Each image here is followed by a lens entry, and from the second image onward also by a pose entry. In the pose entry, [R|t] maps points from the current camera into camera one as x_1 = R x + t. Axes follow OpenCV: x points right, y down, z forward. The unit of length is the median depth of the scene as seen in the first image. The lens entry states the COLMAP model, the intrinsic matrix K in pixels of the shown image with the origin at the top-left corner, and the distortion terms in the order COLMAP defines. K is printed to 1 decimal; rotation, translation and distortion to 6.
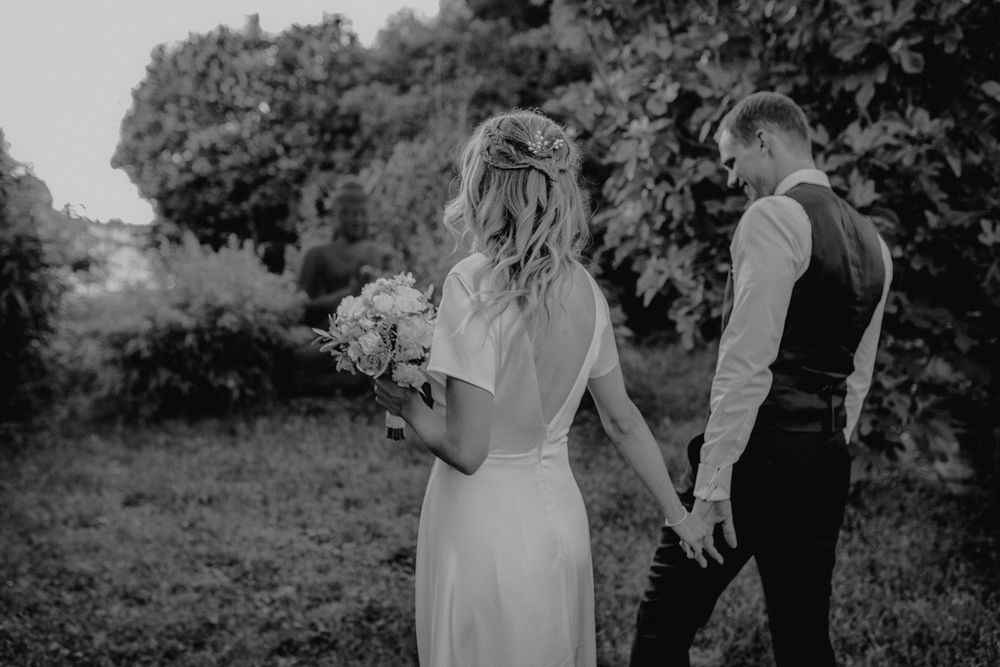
lens RADIAL K [[1012.2, 0, 500.3], [0, 1012.2, 332.9], [0, 0, 1]] dist [-0.004235, 0.000000]
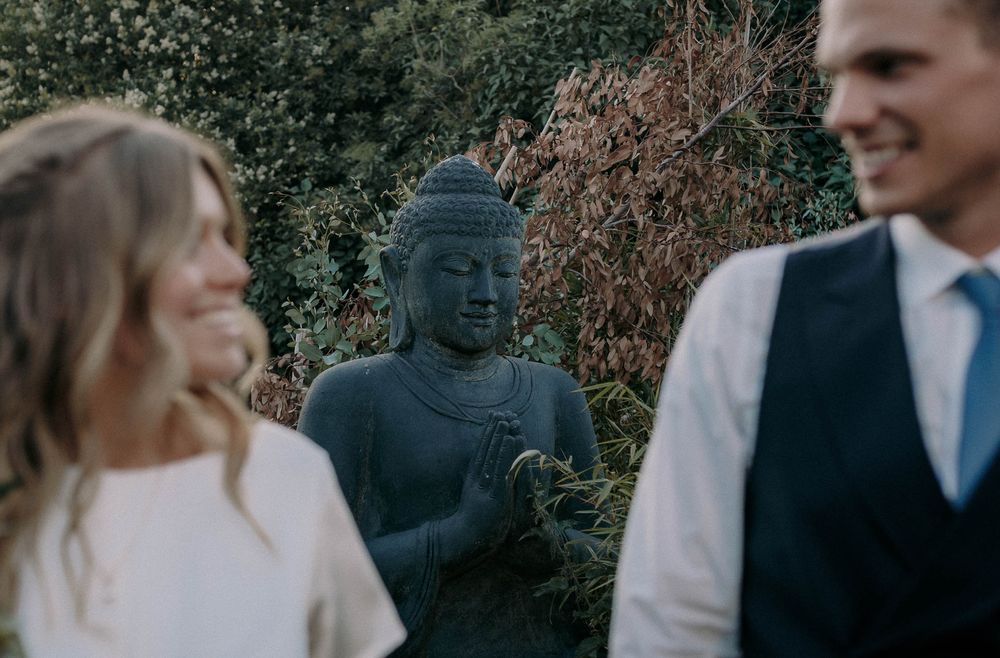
lens RADIAL K [[1012.2, 0, 499.7], [0, 1012.2, 329.3], [0, 0, 1]] dist [-0.004235, 0.000000]
pose [[0.999117, -0.014021, 0.039612, -0.112841], [0.016629, 0.997661, -0.066307, -0.060490], [-0.038590, 0.066907, 0.997013, 0.531421]]
